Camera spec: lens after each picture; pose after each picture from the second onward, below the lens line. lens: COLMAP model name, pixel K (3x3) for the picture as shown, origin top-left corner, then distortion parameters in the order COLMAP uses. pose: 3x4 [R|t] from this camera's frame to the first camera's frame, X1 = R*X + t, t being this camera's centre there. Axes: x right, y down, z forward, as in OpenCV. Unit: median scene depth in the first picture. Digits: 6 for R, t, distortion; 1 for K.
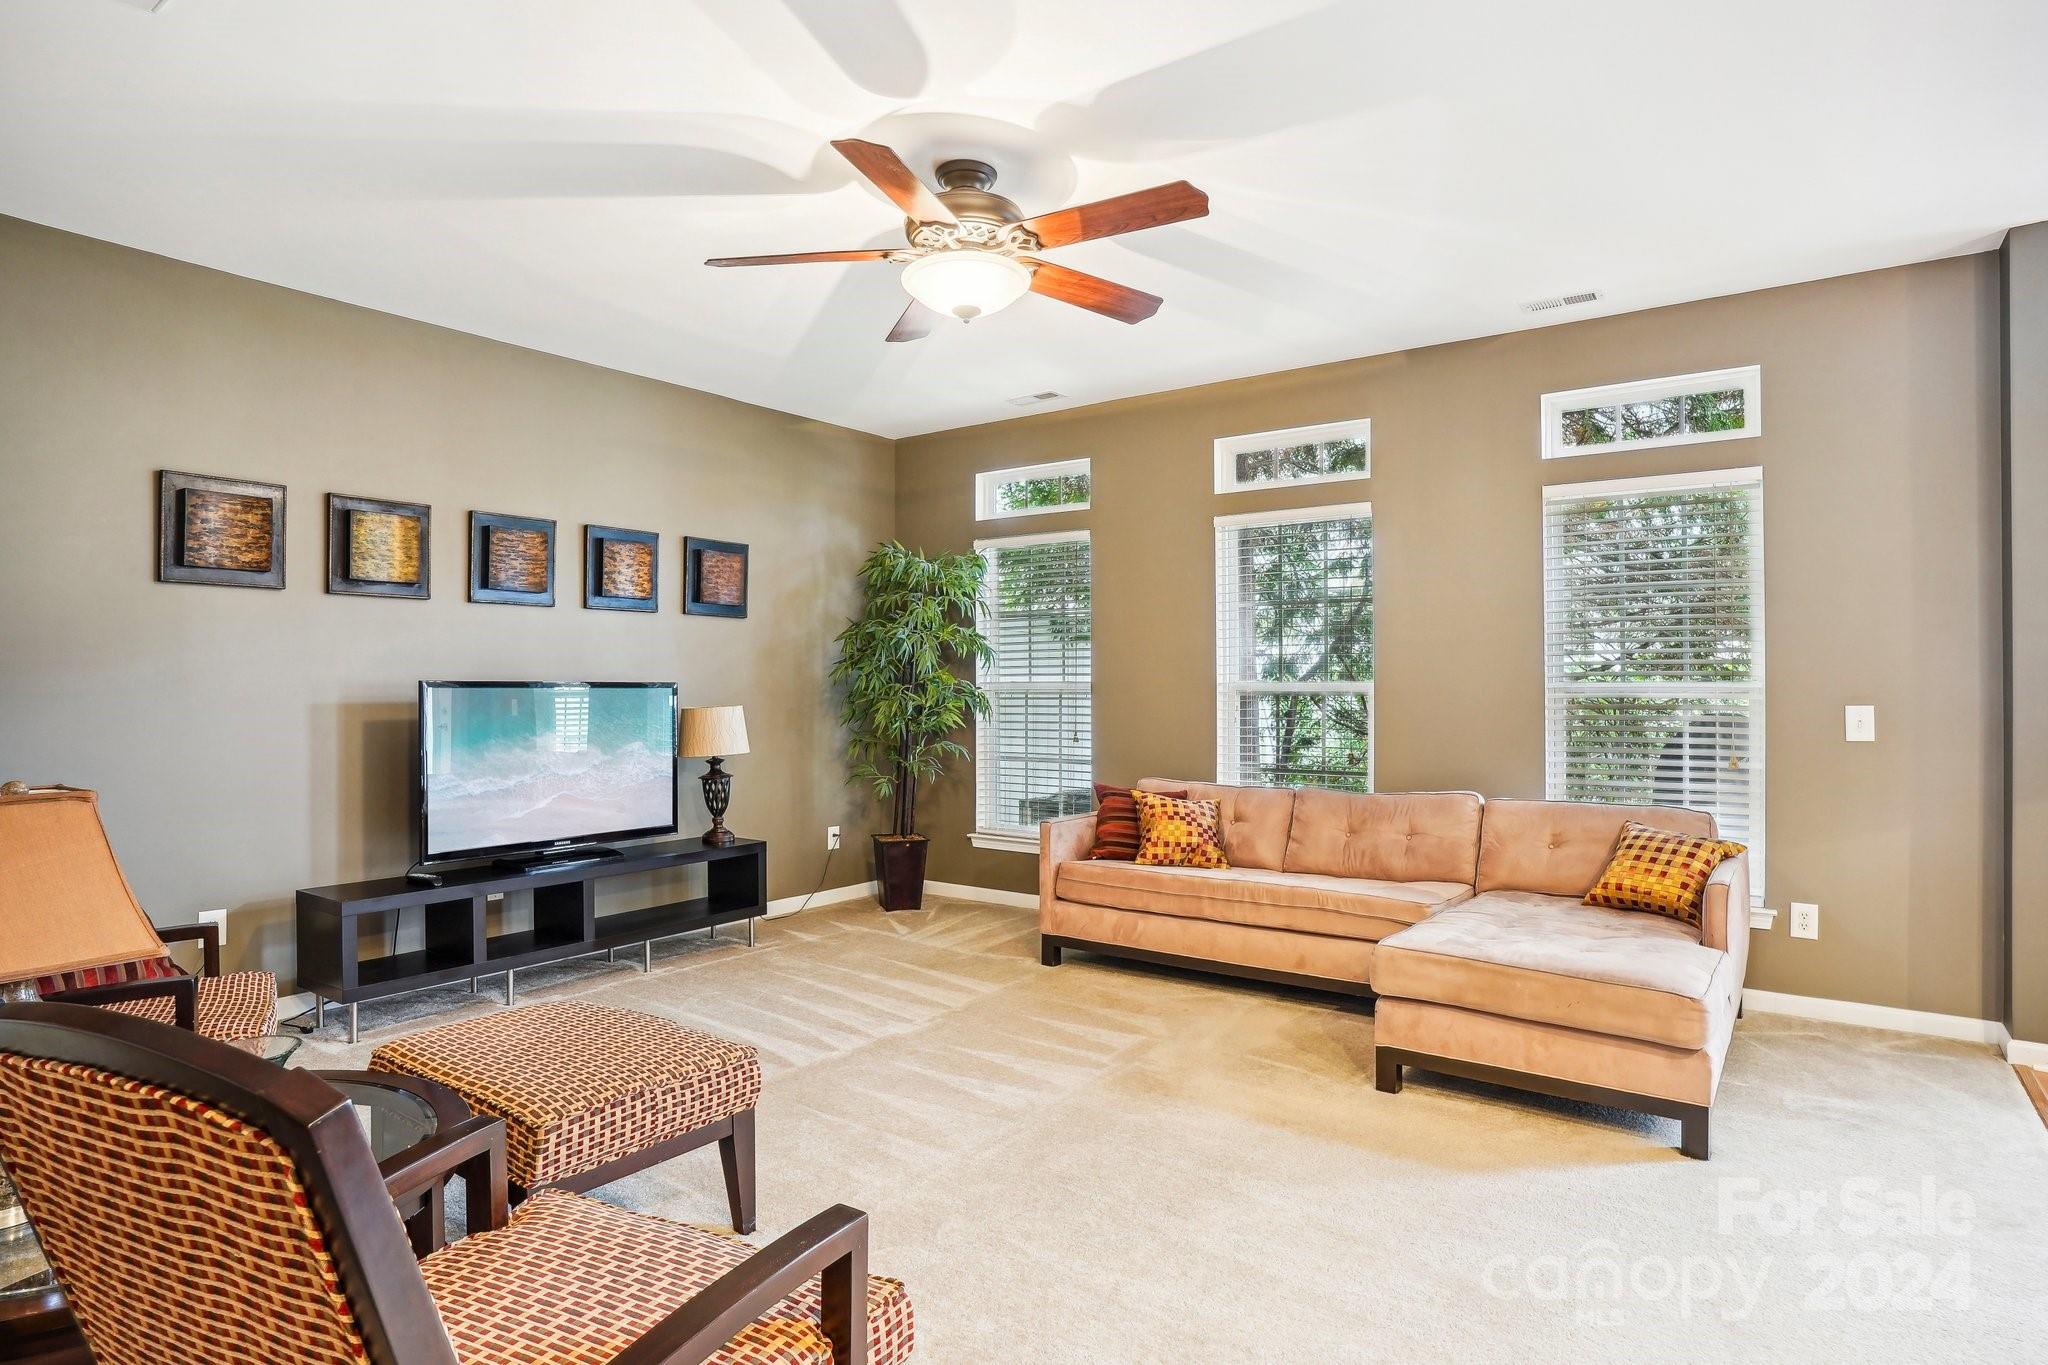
lens RADIAL K [[1101.9, 0, 1021.8], [0, 1101.9, 668.5], [0, 0, 1]] dist [-0.076137, 0.044752]
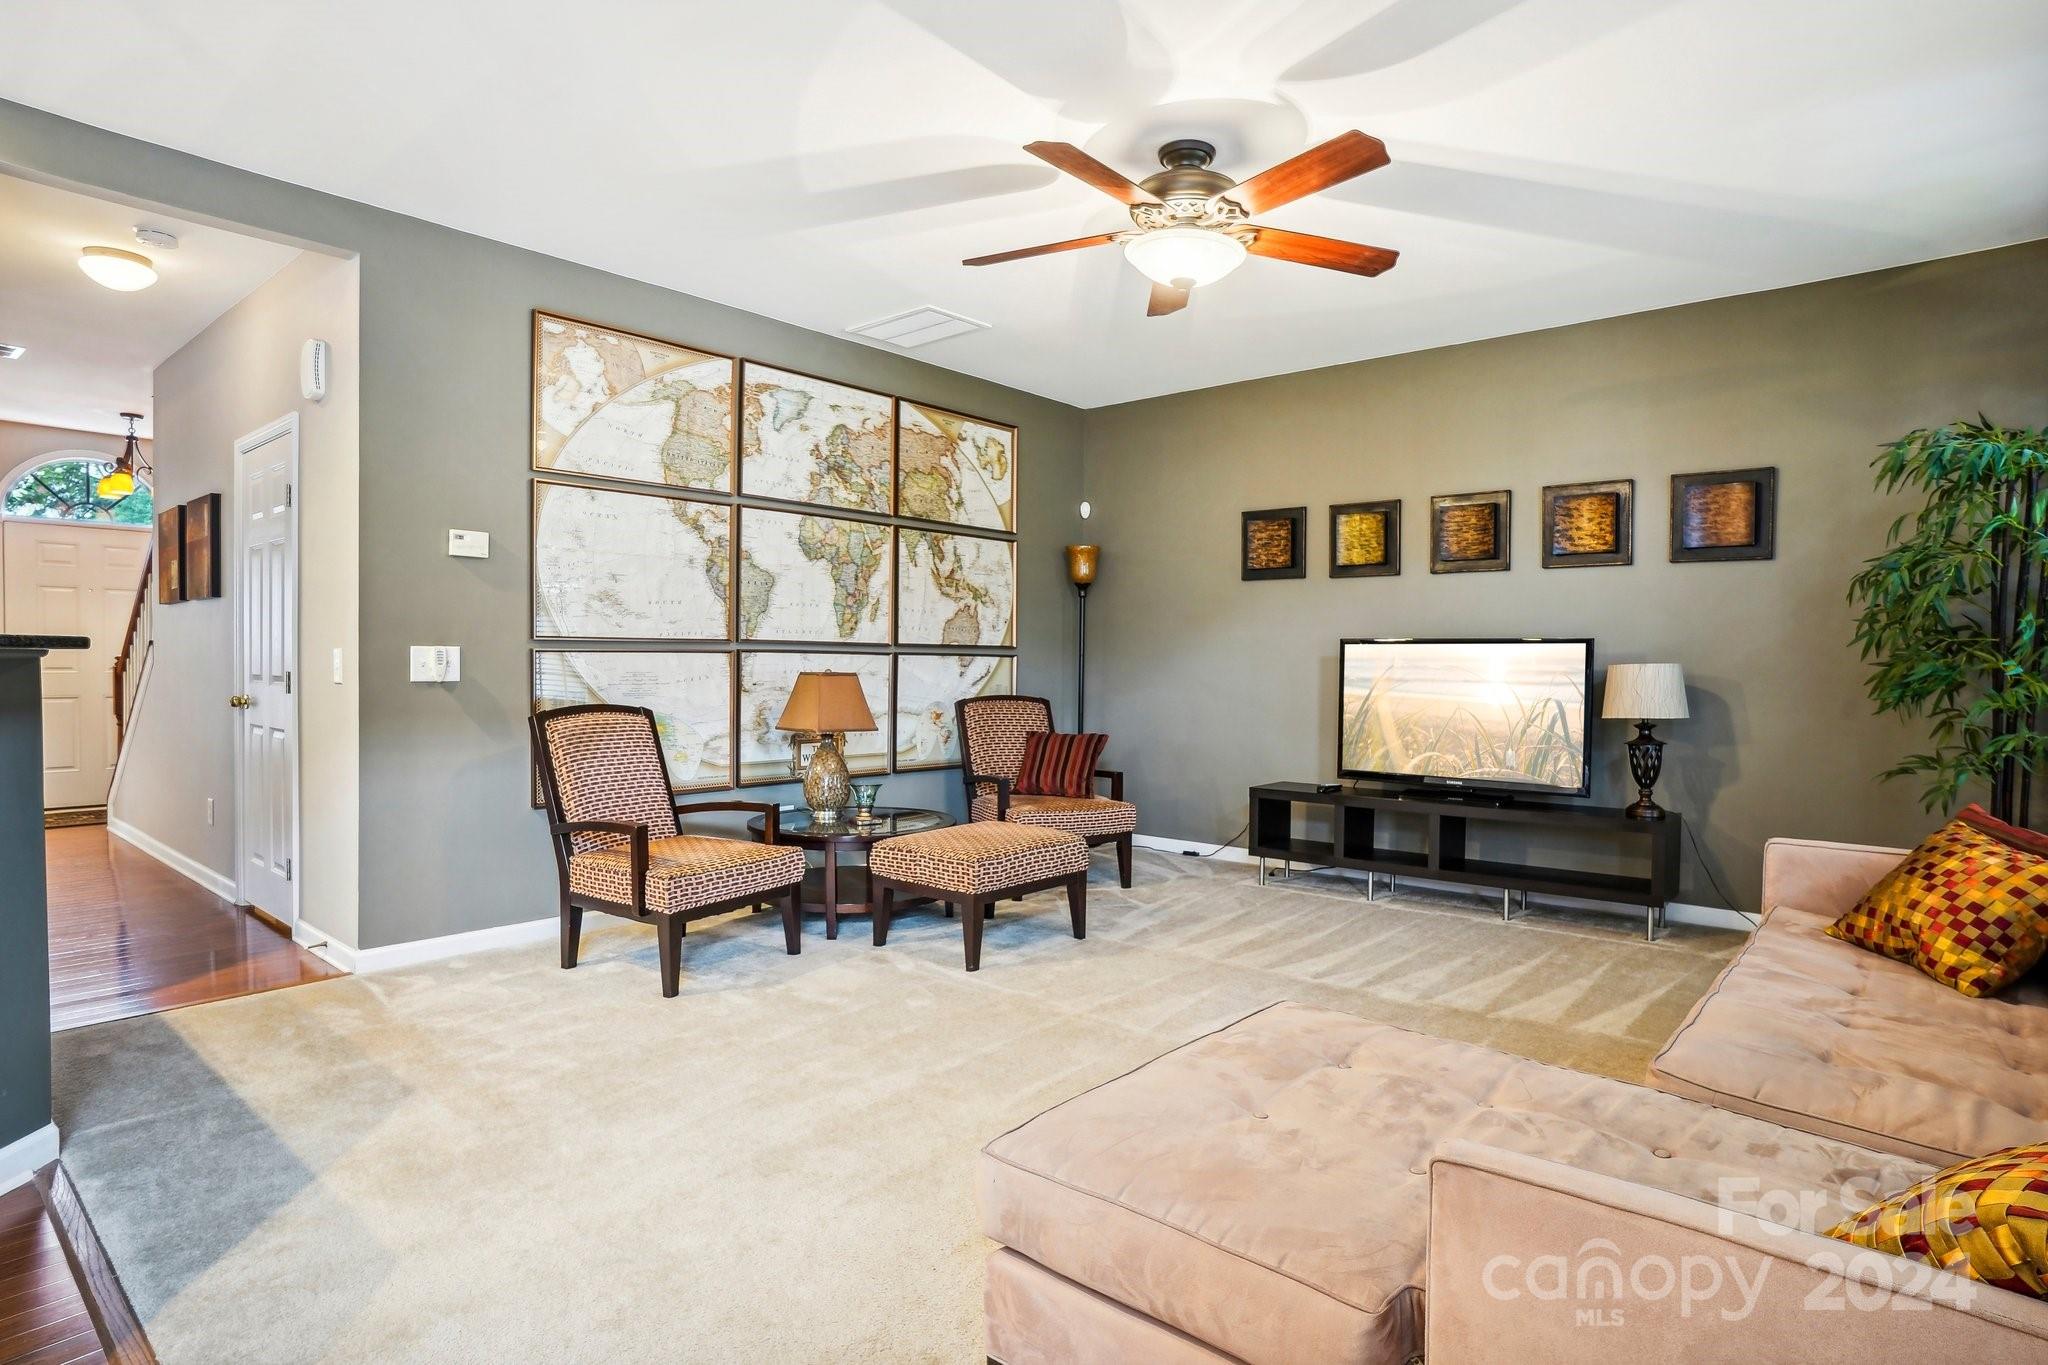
lens RADIAL K [[1101.9, 0, 1021.8], [0, 1101.9, 668.5], [0, 0, 1]] dist [-0.076137, 0.044752]
pose [[-0.081242, 0.006604, -0.996673, 0.695202], [0.005820, 0.999964, 0.006151, 0.032181], [0.996677, -0.005301, -0.081277, 0.616309]]
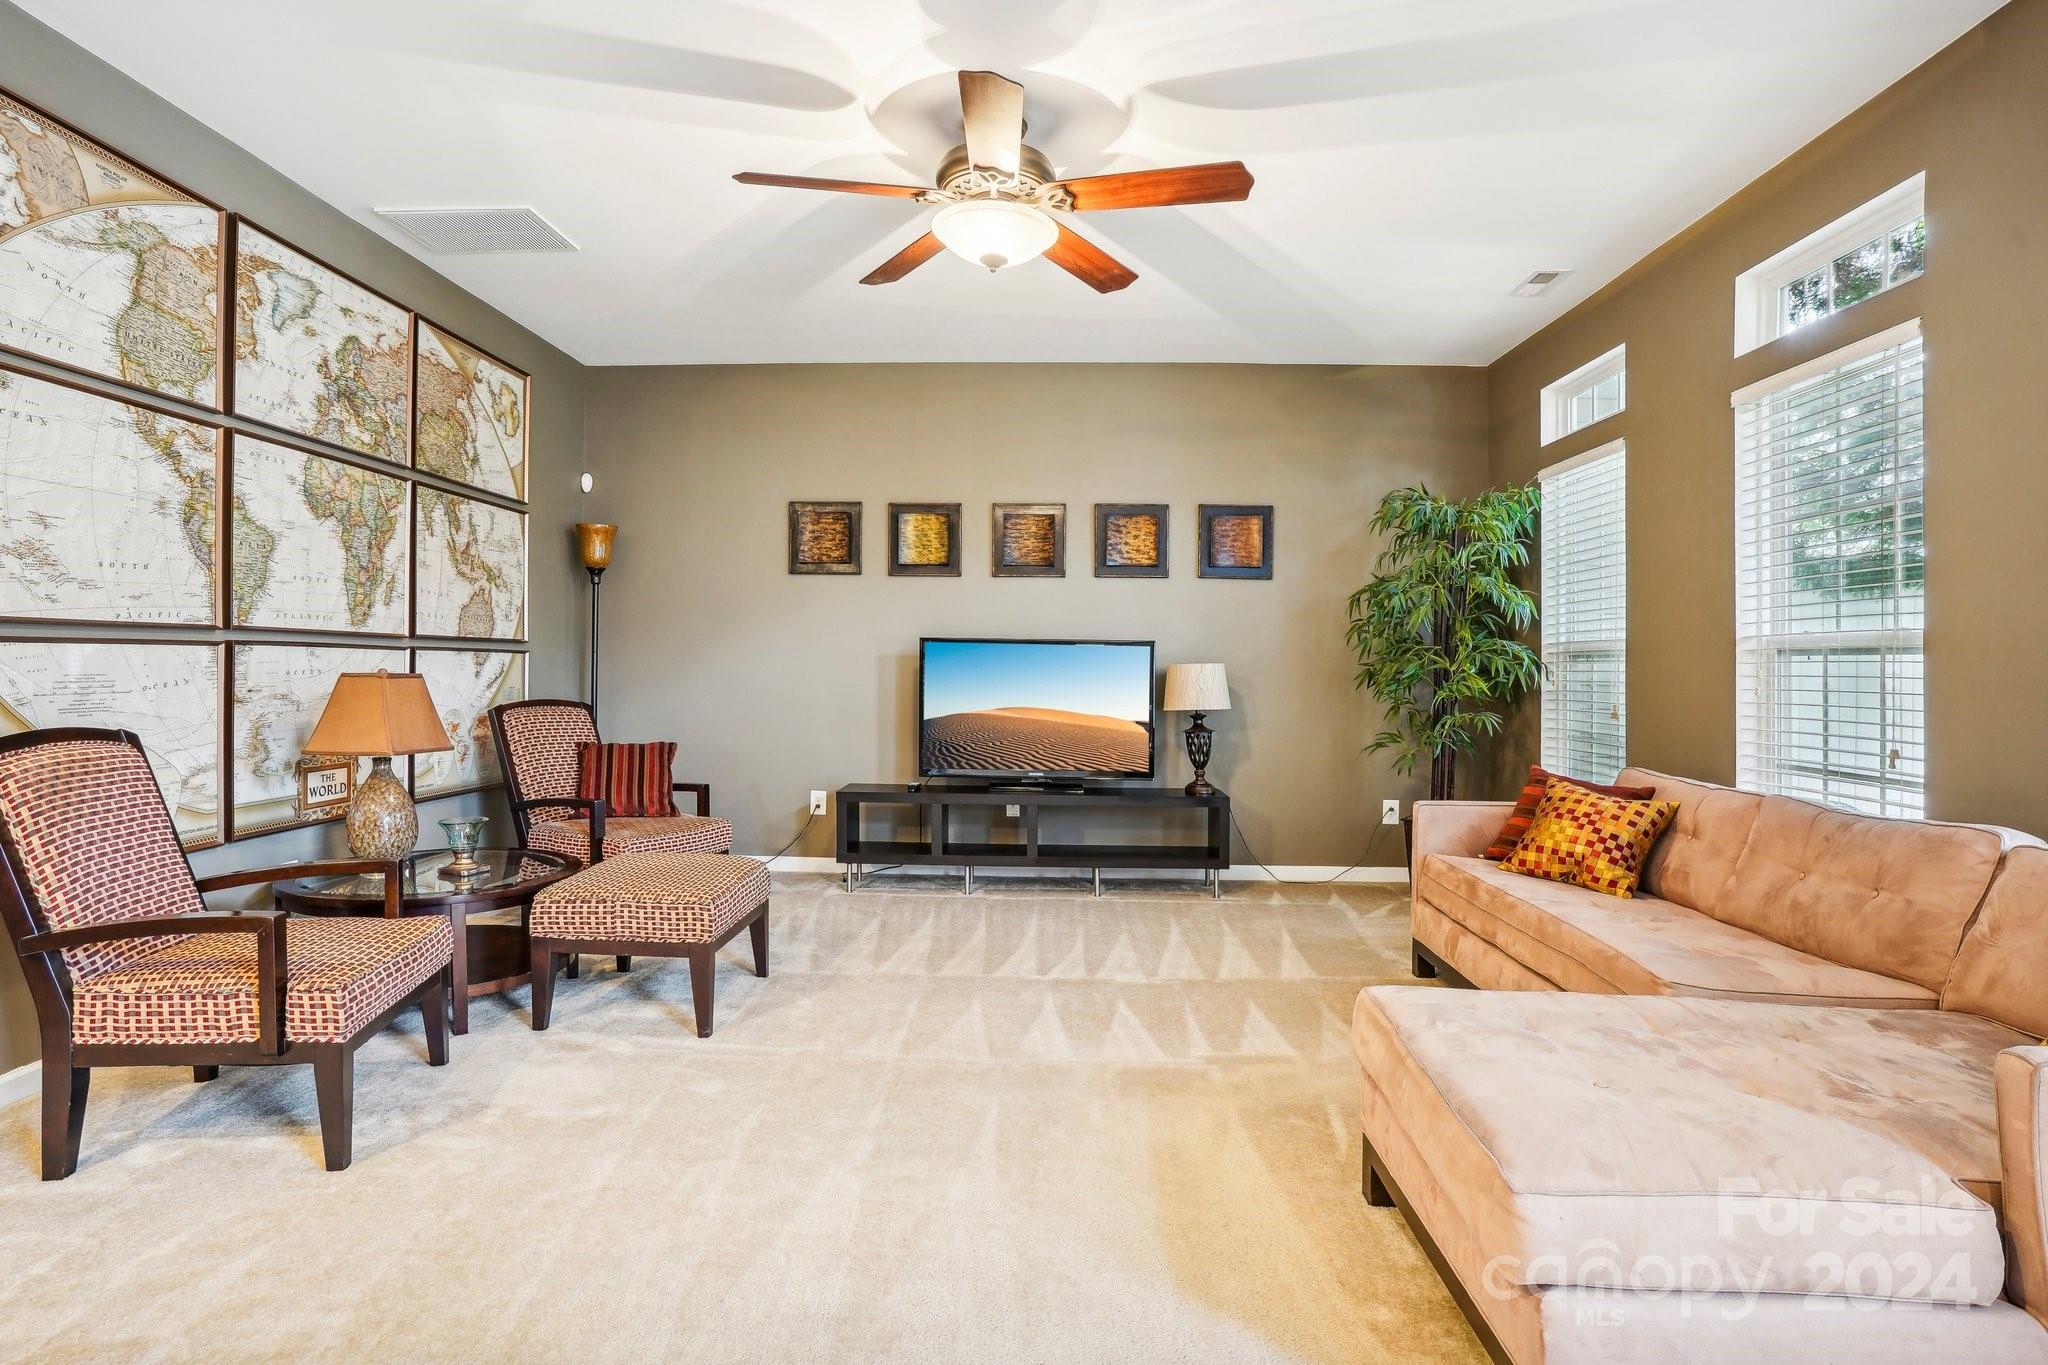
lens RADIAL K [[1101.9, 0, 1021.8], [0, 1101.9, 668.5], [0, 0, 1]] dist [-0.076137, 0.044752]
pose [[0.560668, 0.009989, -0.827980, 0.542369], [-0.000564, 0.999932, 0.011681, 0.028925], [0.828040, -0.006082, 0.560636, 0.296962]]
